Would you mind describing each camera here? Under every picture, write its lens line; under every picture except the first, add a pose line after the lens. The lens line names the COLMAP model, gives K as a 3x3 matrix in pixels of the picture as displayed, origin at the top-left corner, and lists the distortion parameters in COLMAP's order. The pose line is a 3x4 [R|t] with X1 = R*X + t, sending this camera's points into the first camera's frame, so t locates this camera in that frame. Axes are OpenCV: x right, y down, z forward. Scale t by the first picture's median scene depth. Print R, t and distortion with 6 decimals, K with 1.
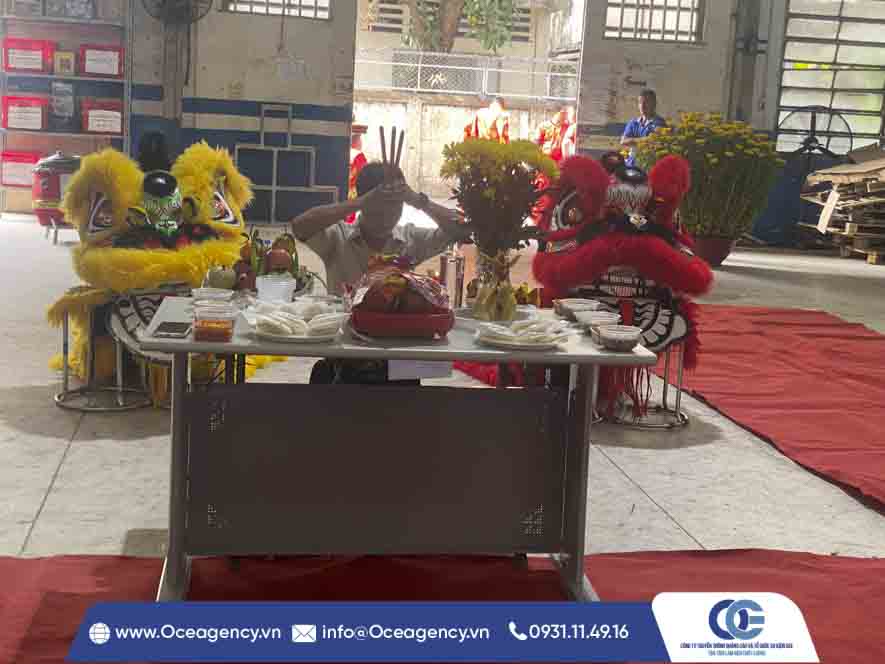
lens RADIAL K [[1342.5, 0, 476.6], [0, 1342.5, 331.1], [0, 0, 1]] dist [0.105984, -0.065093]
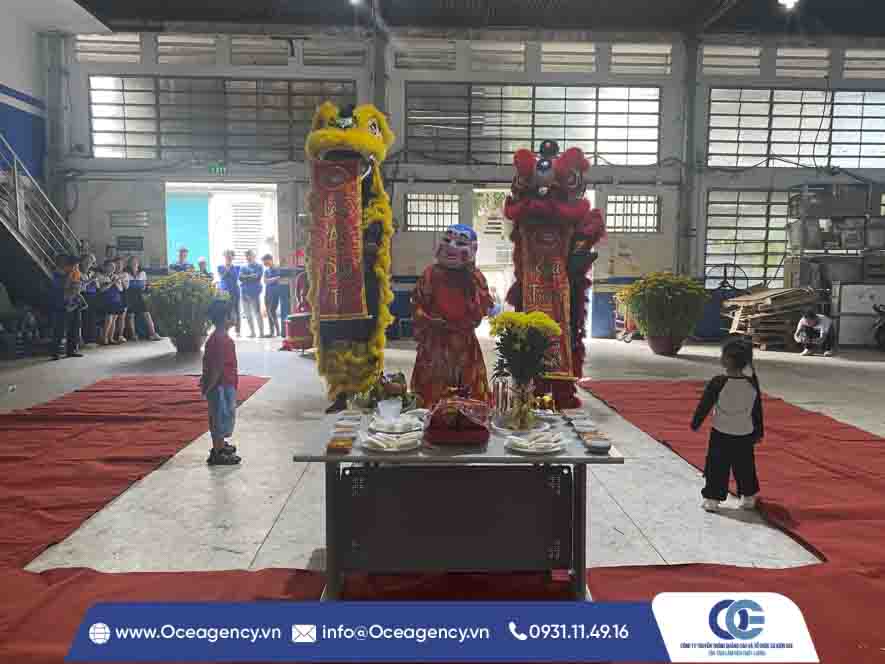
lens RADIAL K [[688.5, 0, 456.9], [0, 688.5, 325.6], [0, 0, 1]] dist [0.000162, 0.004811]
pose [[0.990249, -0.037029, -0.134295, 0.033307], [0.026117, 0.996280, -0.082124, -0.041097], [0.136837, 0.077816, 0.987532, 0.109433]]
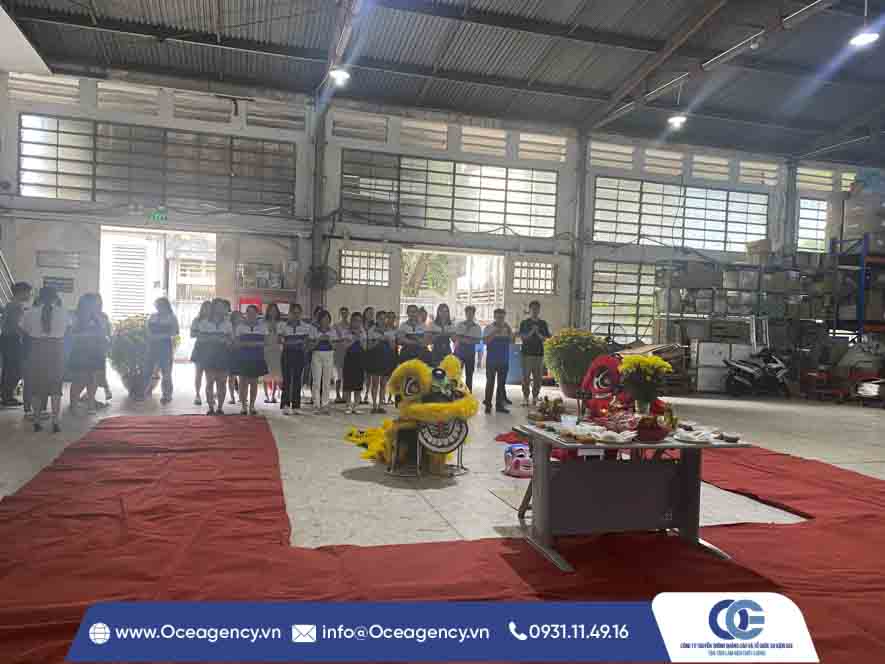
lens RADIAL K [[692.2, 0, 441.9], [0, 692.2, 337.3], [0, 0, 1]] dist [0.006777, -0.012115]
pose [[0.993156, -0.020472, 0.114983, -0.354657], [0.035598, 0.990732, -0.131085, -0.016651], [-0.111234, 0.134281, 0.984680, -0.146288]]
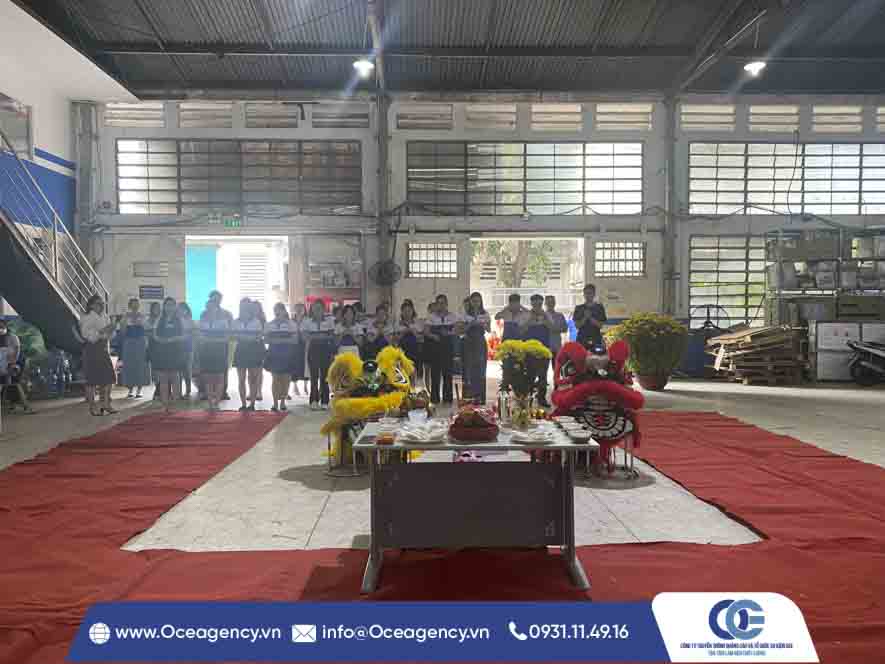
lens RADIAL K [[691.5, 0, 442.5], [0, 691.5, 332.0], [0, 0, 1]] dist [0.002743, -0.007057]
pose [[0.988100, -0.055386, -0.143493, 0.034464], [0.035212, 0.989596, -0.139501, -0.007325], [0.149726, 0.132789, 0.979770, -0.047508]]
